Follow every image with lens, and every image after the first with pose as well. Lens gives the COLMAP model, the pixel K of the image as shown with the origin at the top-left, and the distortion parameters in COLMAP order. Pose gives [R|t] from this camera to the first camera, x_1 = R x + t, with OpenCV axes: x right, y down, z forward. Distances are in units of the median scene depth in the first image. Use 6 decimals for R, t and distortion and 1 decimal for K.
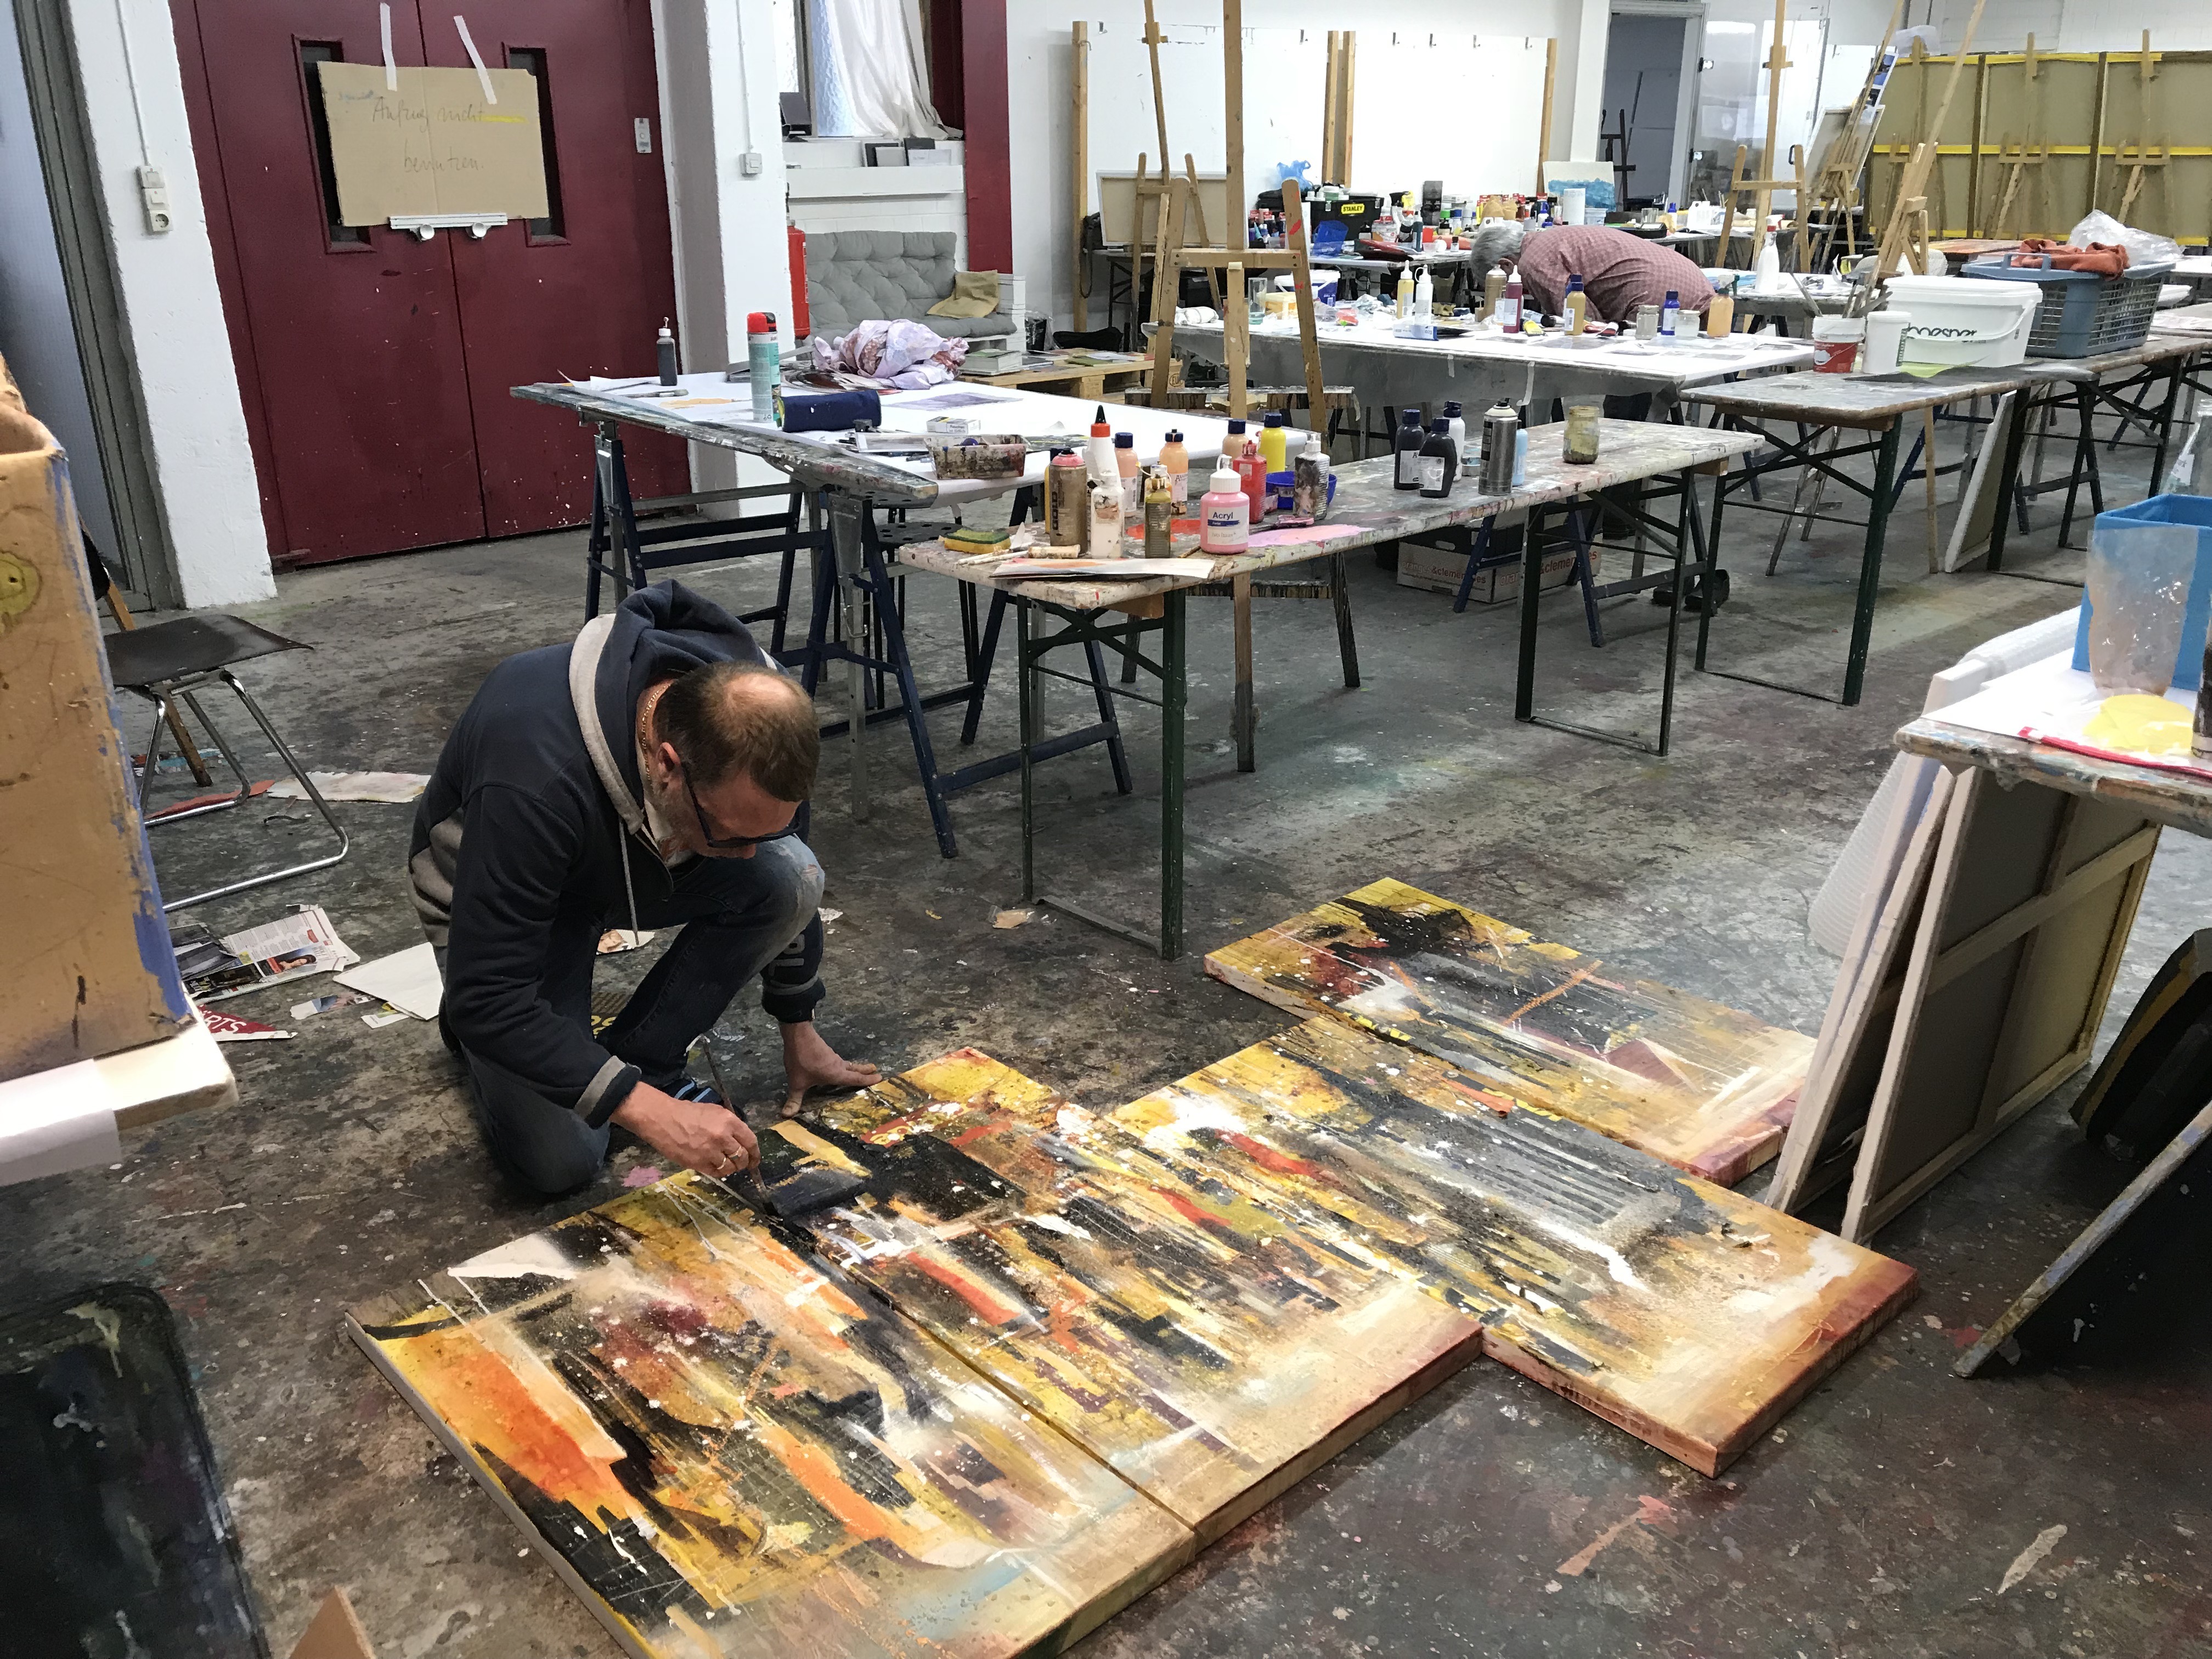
lens RADIAL K [[1840.6, 0, 1106.0], [0, 1840.6, 829.5], [0, 0, 1]] dist [0.036736, -0.051998]
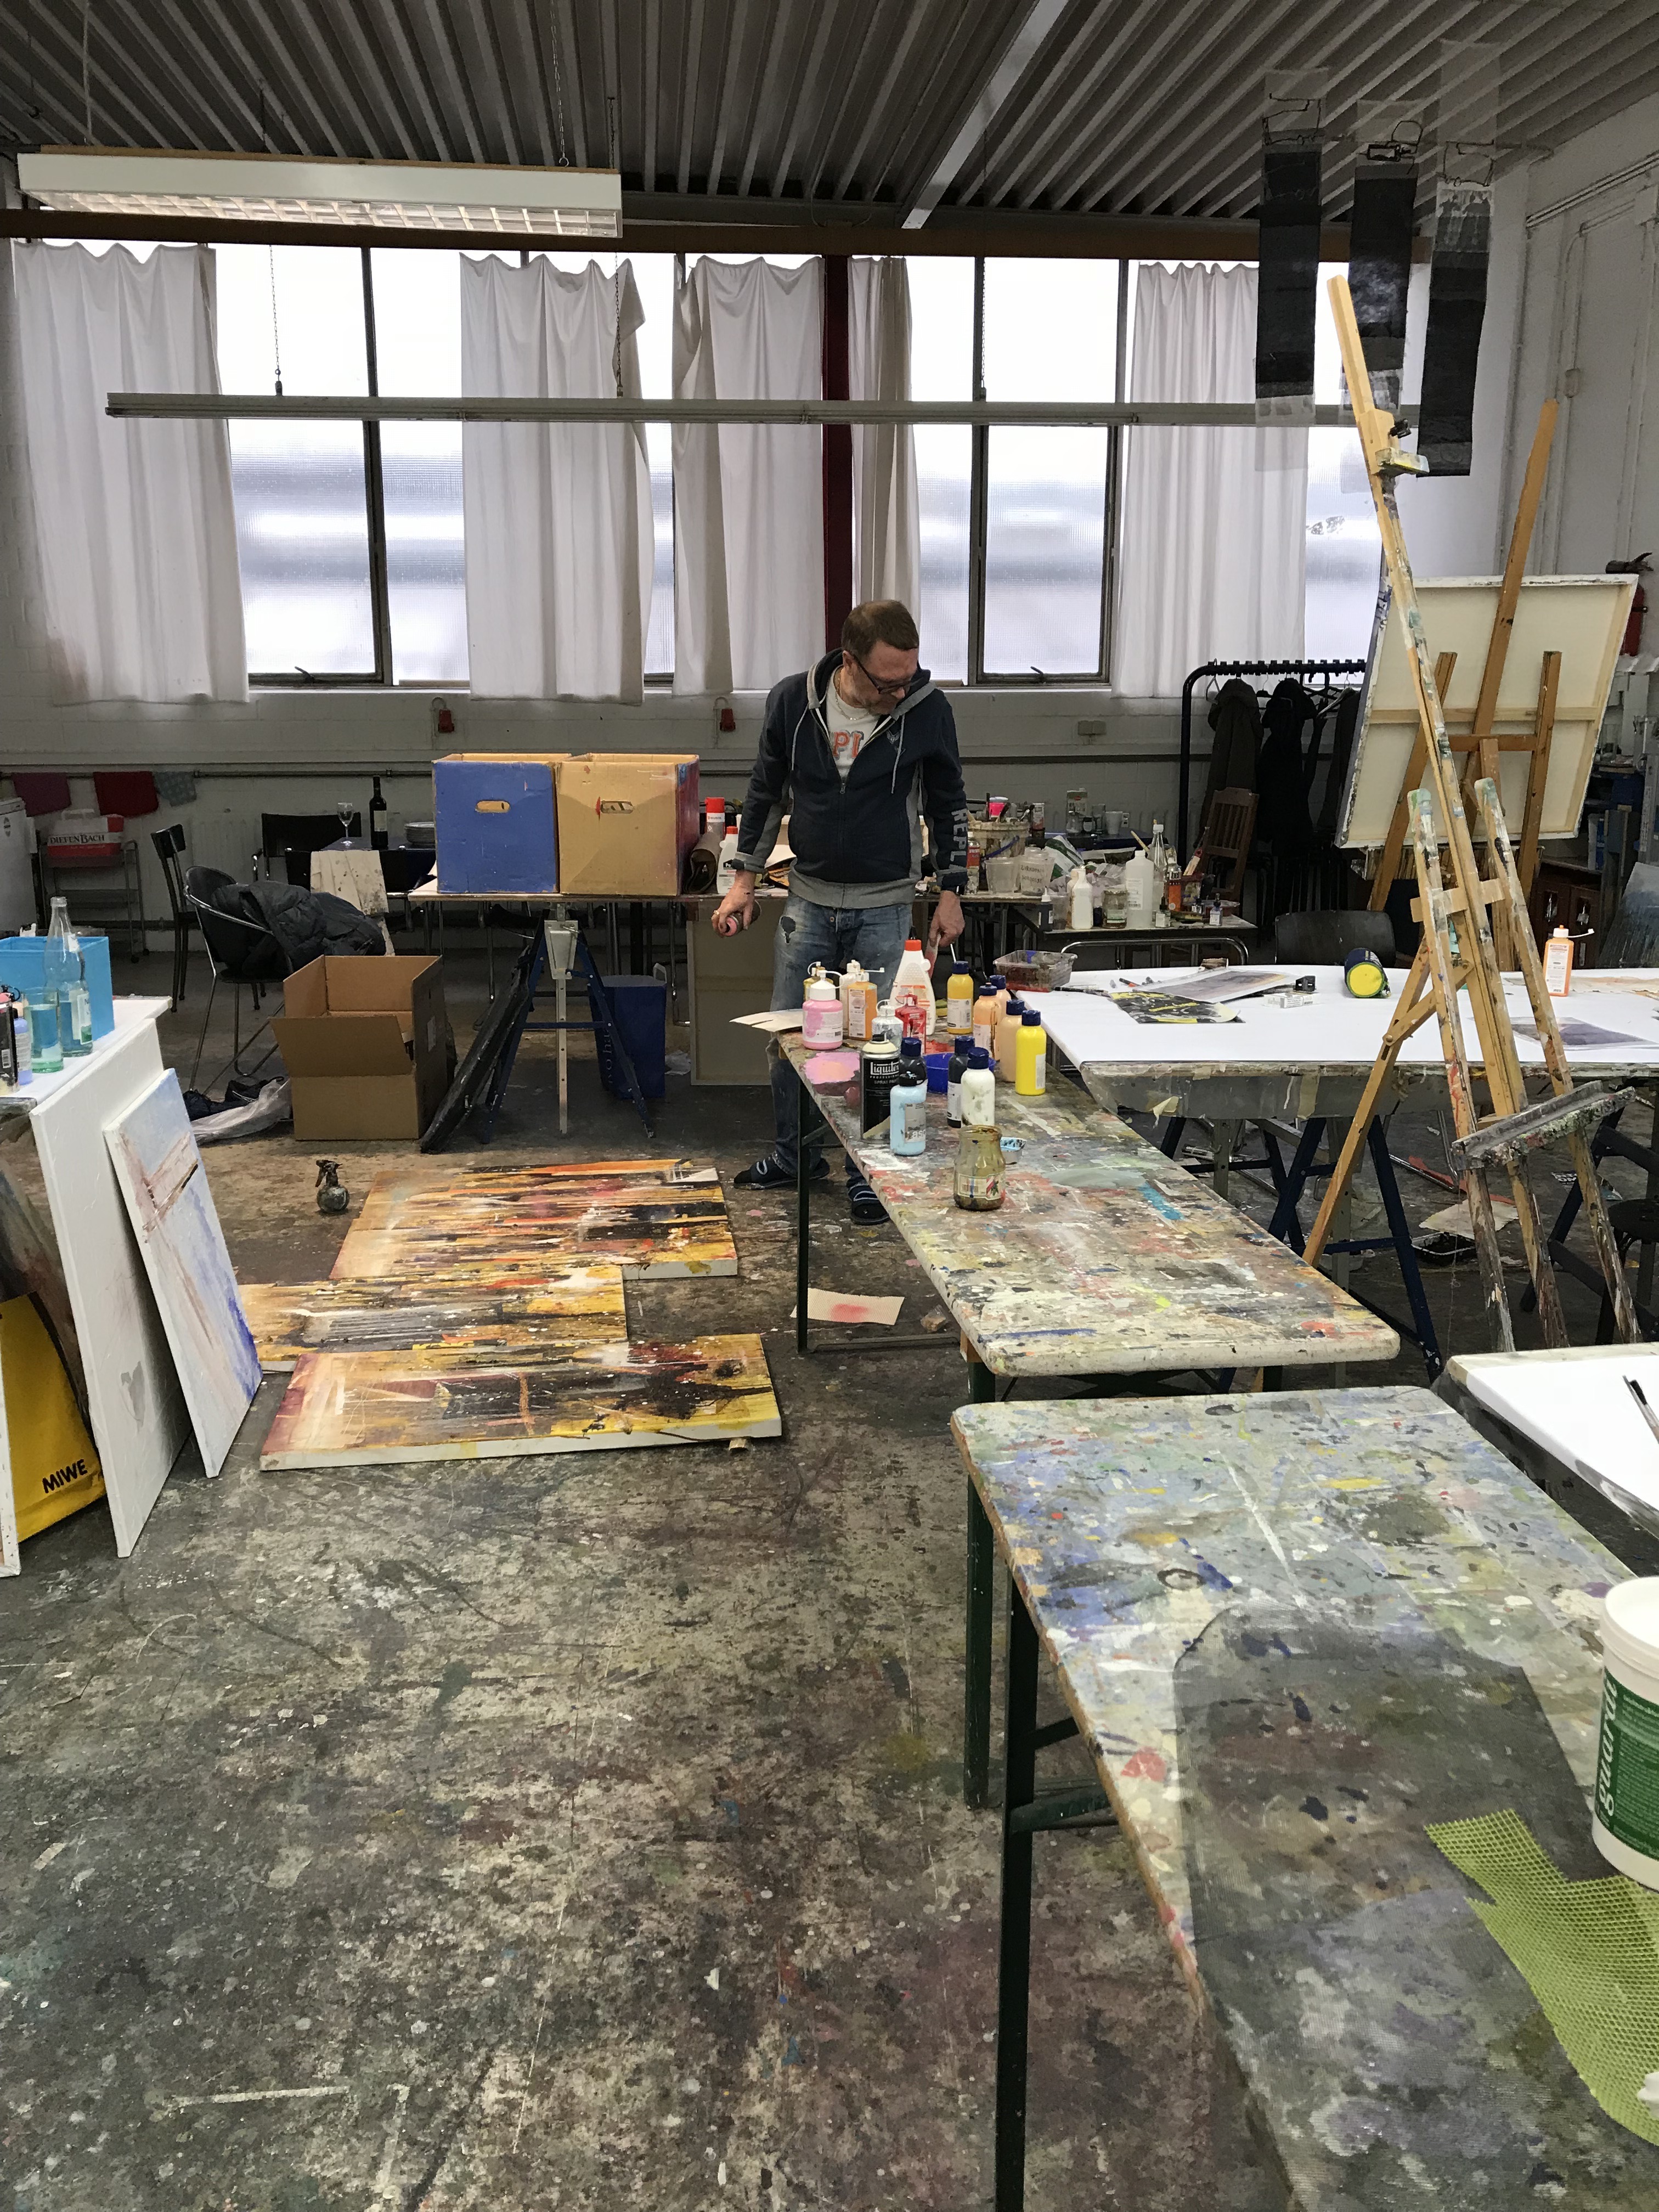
lens RADIAL K [[1840.6, 0, 829.5], [0, 1840.6, 1106.0], [0, 0, 1]] dist [0.036736, -0.051998]
pose [[-0.573683, 0.196988, -0.795037, 1.353989], [-0.282860, 0.863286, 0.418005, -0.825666], [0.768686, 0.464686, -0.439532, 2.054042]]
